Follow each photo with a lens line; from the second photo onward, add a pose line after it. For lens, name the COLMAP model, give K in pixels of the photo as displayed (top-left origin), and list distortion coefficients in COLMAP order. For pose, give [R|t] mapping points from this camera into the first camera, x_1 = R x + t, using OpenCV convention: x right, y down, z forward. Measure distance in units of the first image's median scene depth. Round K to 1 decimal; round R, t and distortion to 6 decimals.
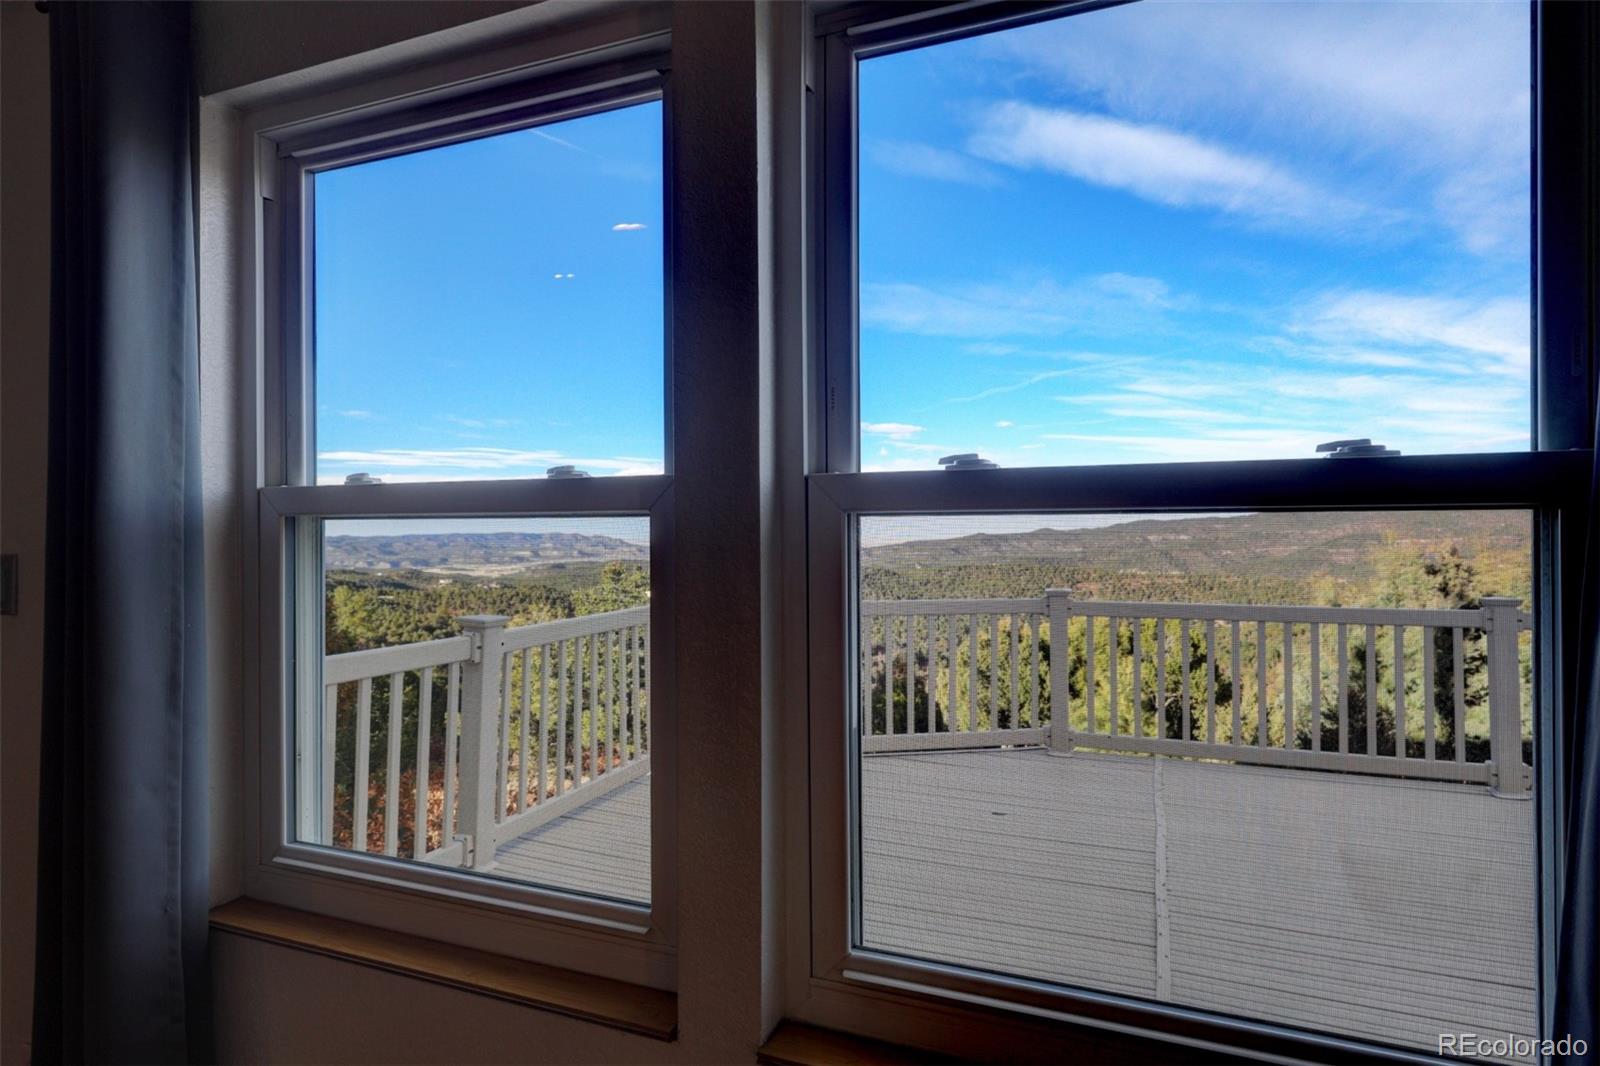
lens RADIAL K [[880.1, 0, 798.9], [0, 880.1, 538.3], [0, 0, 1]] dist [0.001952, -0.000896]
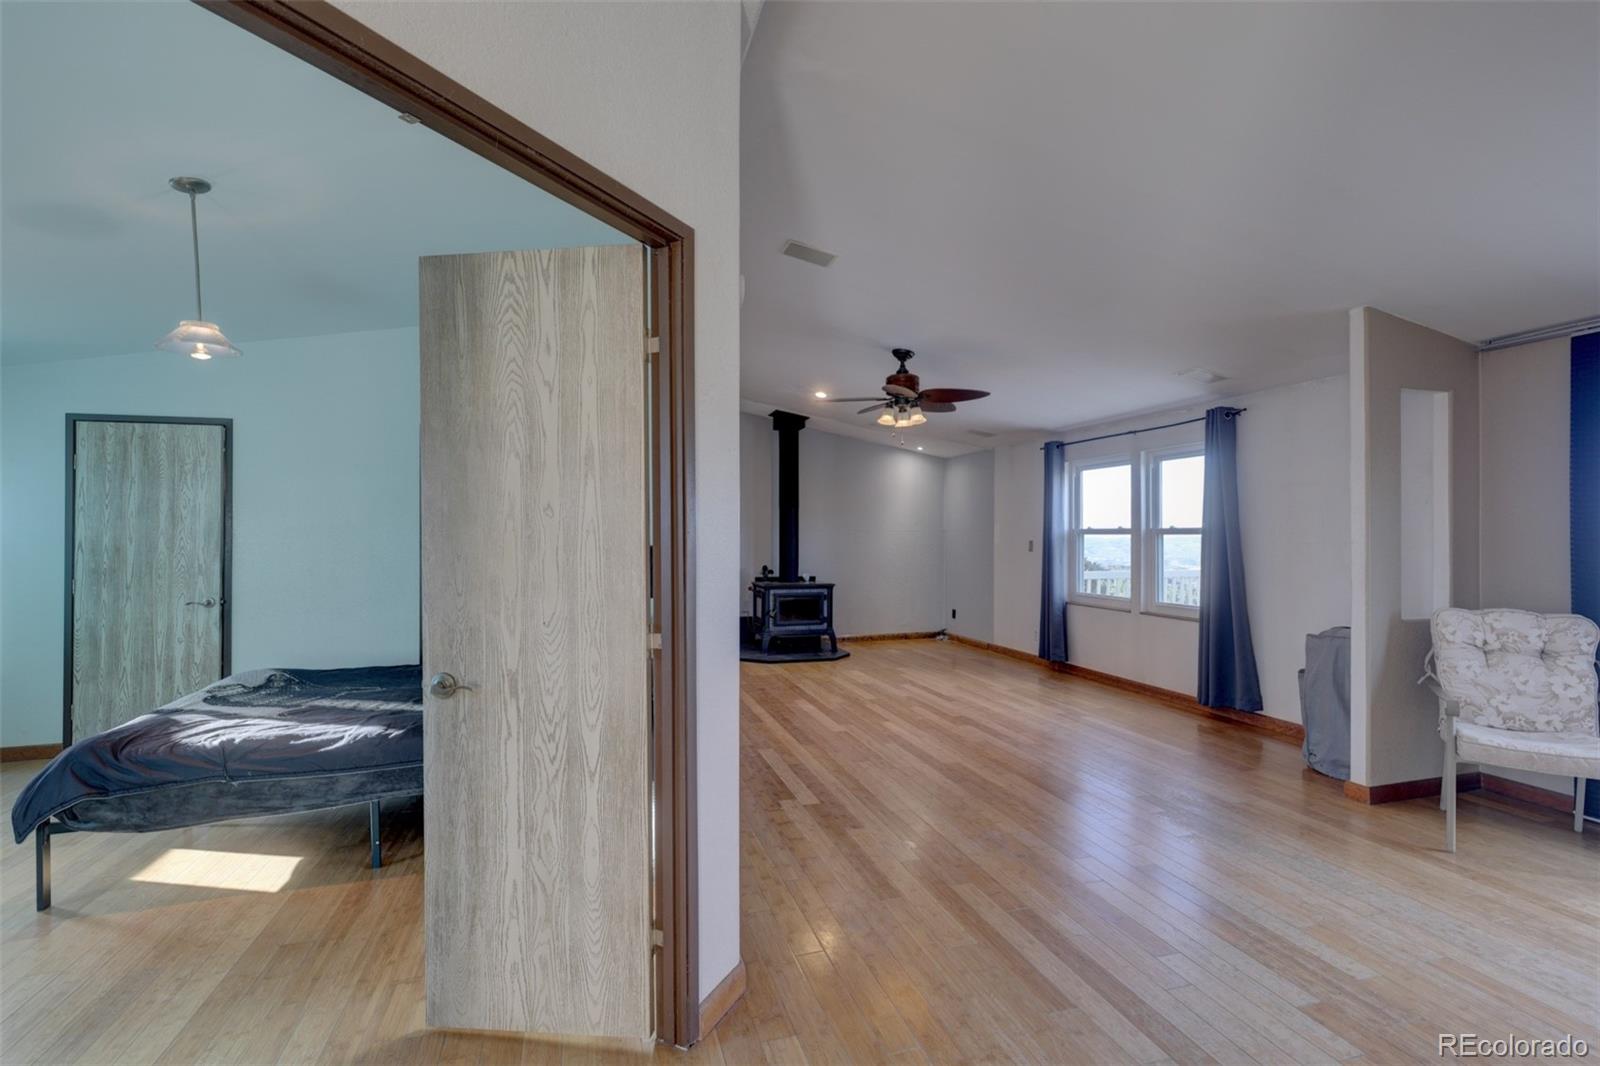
lens RADIAL K [[724.4, 0, 806.9], [0, 724.4, 538.1], [0, 0, 1]] dist [0.001258, 0.000702]
pose [[0.633614, 0.002013, -0.773647, 2.056990], [-0.005231, 0.999985, -0.001682, 0.020618], [0.773632, 0.005113, 0.633615, -3.537687]]
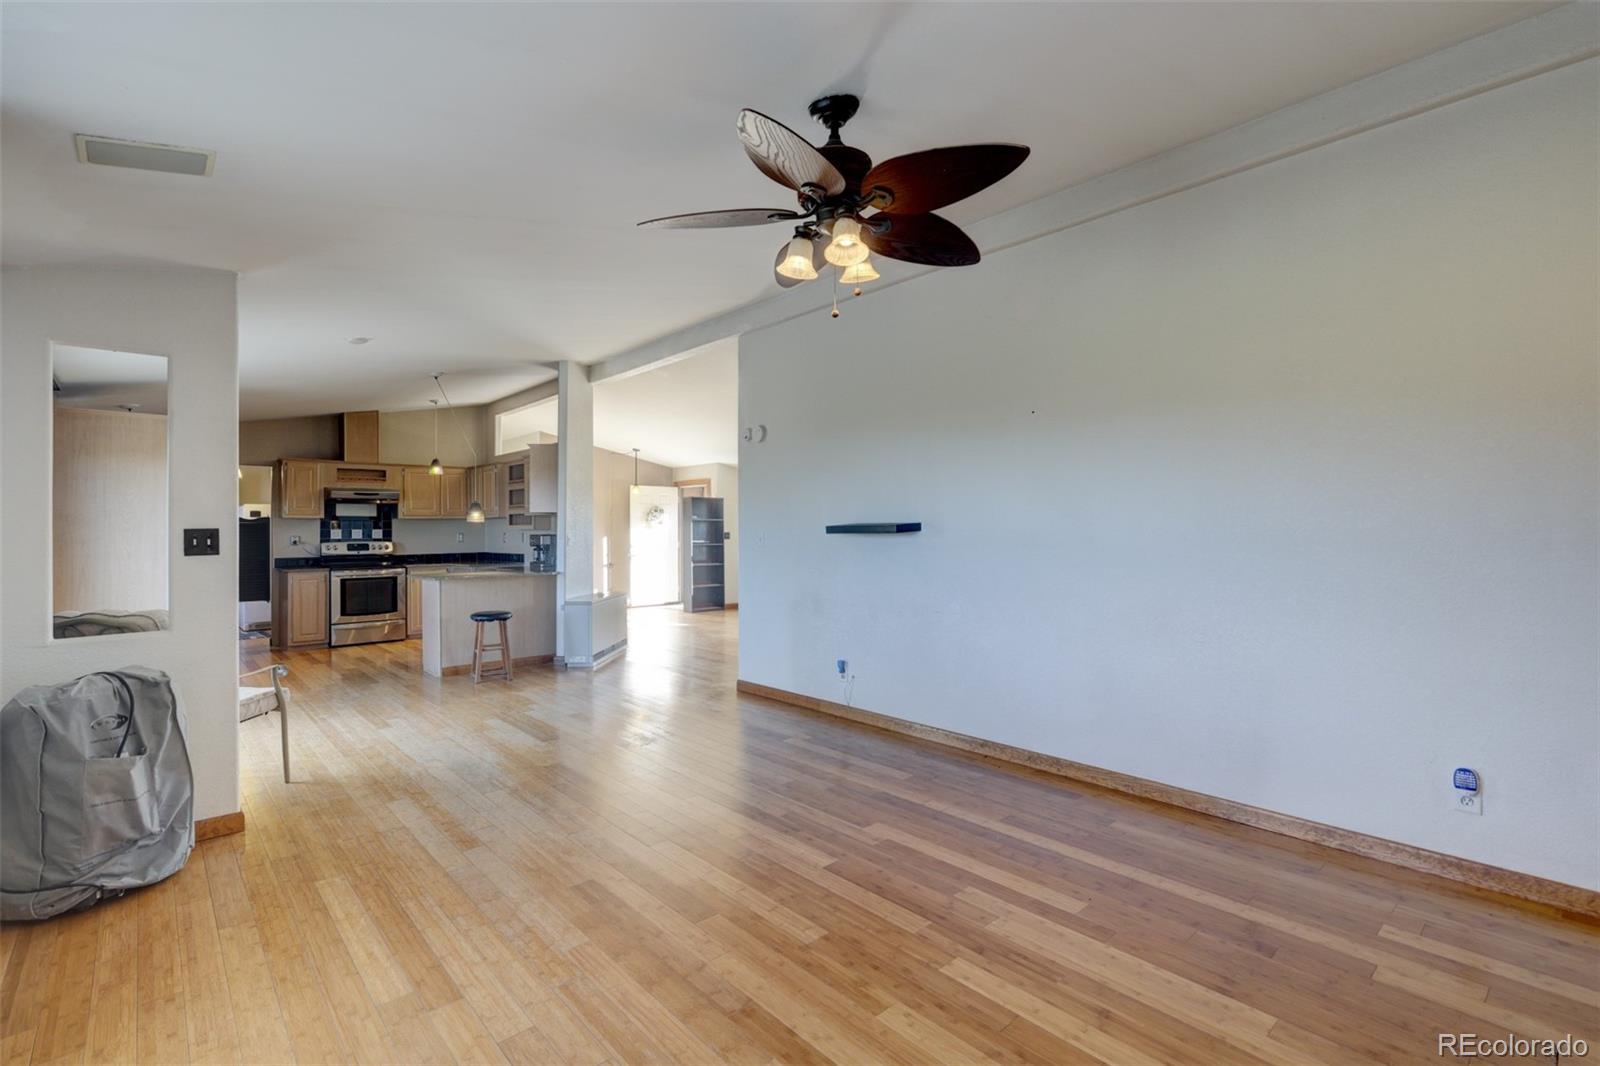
lens RADIAL K [[724.4, 0, 806.9], [0, 724.4, 538.1], [0, 0, 1]] dist [0.001258, 0.000702]
pose [[-0.905927, -0.000979, 0.423433, -1.304184], [0.007317, 0.999812, 0.017968, -0.010469], [-0.423371, 0.019376, -0.905749, 0.916126]]
